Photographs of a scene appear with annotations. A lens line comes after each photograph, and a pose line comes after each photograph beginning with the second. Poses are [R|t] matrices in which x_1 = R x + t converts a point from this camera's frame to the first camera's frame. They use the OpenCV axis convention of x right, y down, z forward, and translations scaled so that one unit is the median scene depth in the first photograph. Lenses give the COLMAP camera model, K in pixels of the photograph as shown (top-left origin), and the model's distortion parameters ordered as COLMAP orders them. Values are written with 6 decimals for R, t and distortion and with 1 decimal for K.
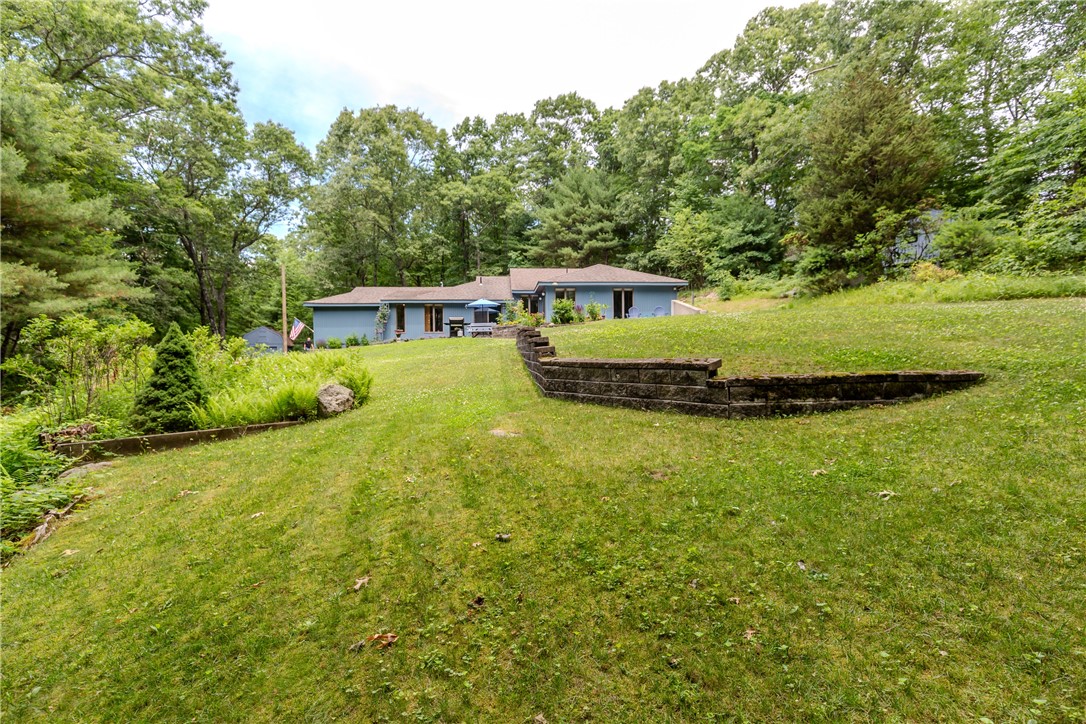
lens RADIAL K [[485.1, 0, 542.1], [0, 485.1, 361.3], [0, 0, 1]] dist [0.007166, -0.001081]
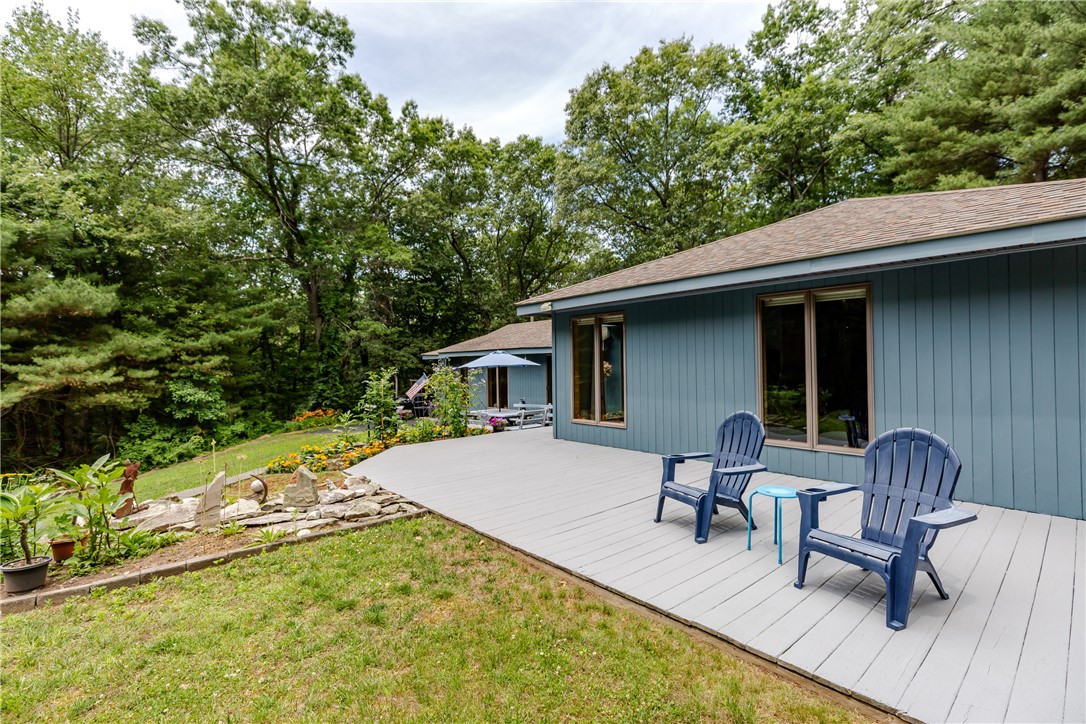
lens RADIAL K [[485.1, 0, 543.1], [0, 485.1, 363.0], [0, 0, 1]] dist [0.007166, -0.001081]
pose [[0.674001, -0.006866, -0.738698, 0.108207], [0.000000, 0.999957, -0.009294, -0.067588], [0.738730, 0.006264, 0.673972, 0.437559]]
